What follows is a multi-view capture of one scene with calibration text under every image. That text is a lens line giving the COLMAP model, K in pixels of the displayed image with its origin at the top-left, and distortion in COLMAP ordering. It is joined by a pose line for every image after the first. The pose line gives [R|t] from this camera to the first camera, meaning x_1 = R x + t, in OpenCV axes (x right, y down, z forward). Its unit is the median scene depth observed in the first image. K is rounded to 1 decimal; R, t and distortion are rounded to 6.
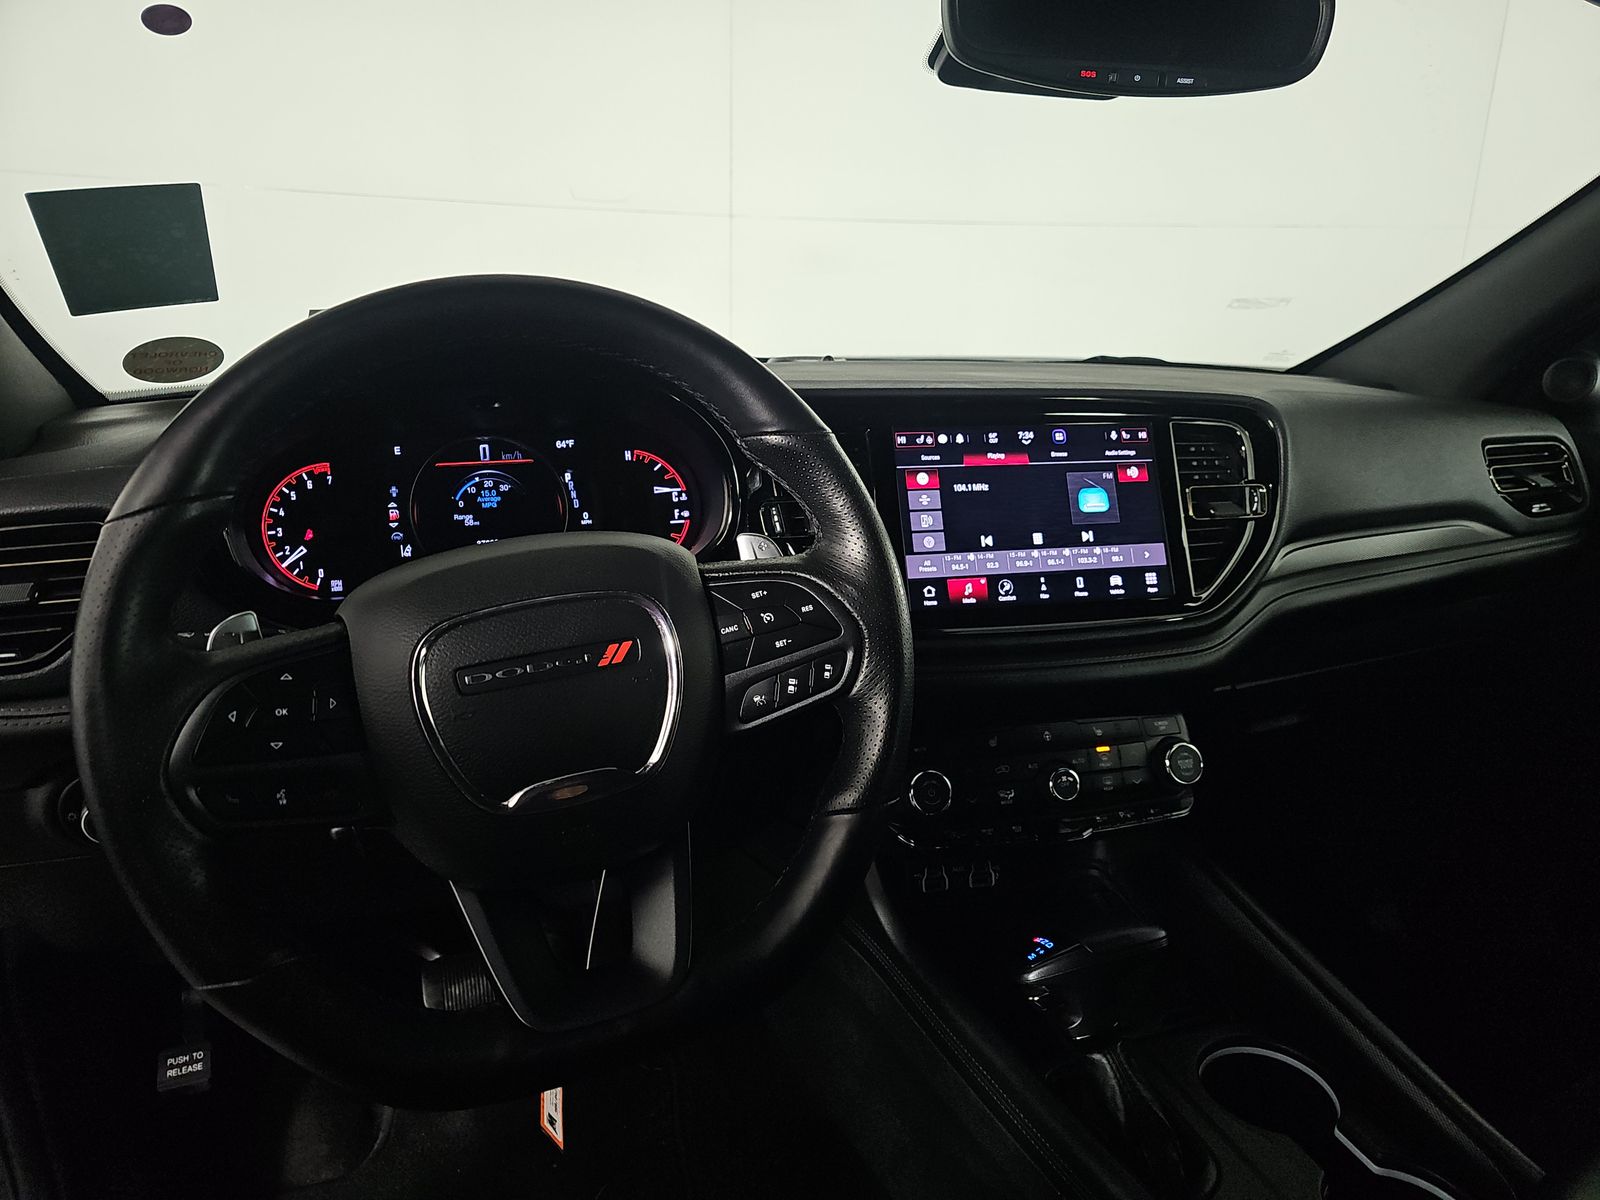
lens RADIAL K [[1052.7, 0, 816.4], [0, 1052.7, 587.2], [0, 0, 1]] dist [0.072157, -0.082587]
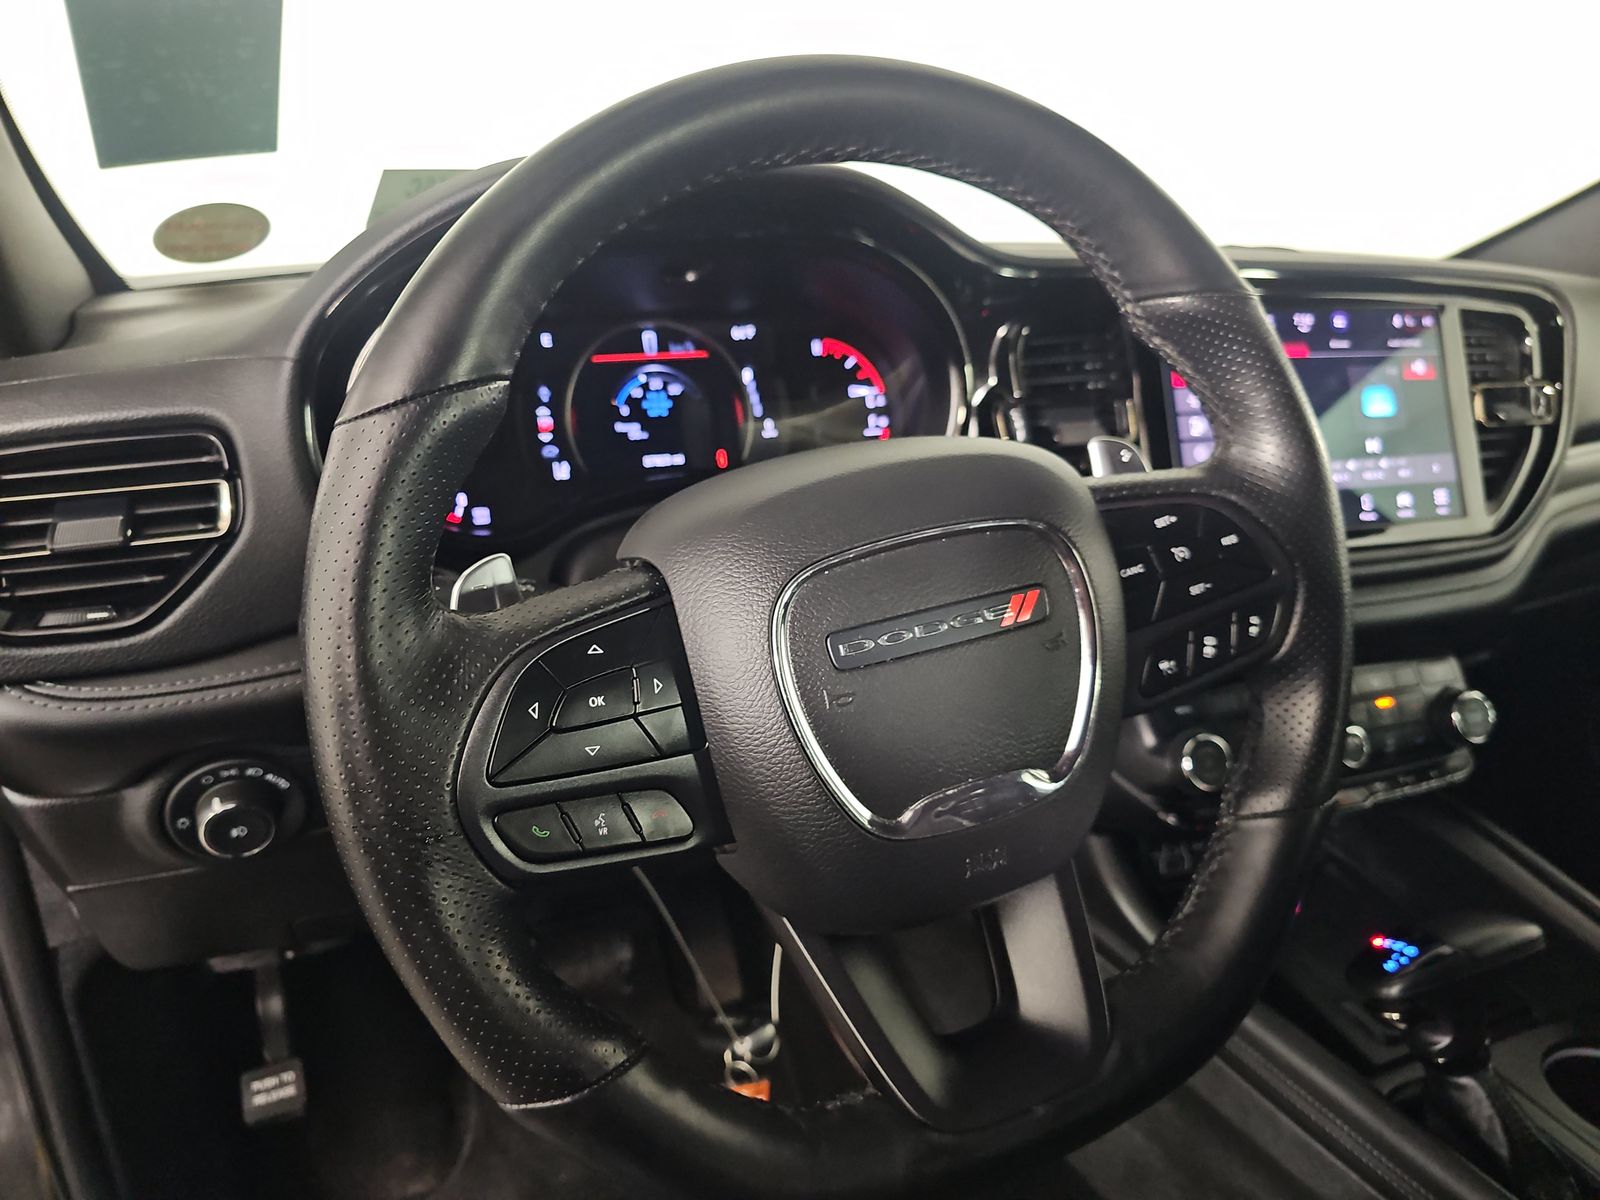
lens RADIAL K [[1083.3, 0, 800.0], [0, 1083.3, 600.0], [0, 0, 1]] dist [0.059537, -0.092567]
pose [[0.999211, -0.013056, 0.037522, -0.235203], [0.010035, 0.996774, 0.079625, -0.001278], [-0.038440, -0.079185, 0.996118, 0.181431]]
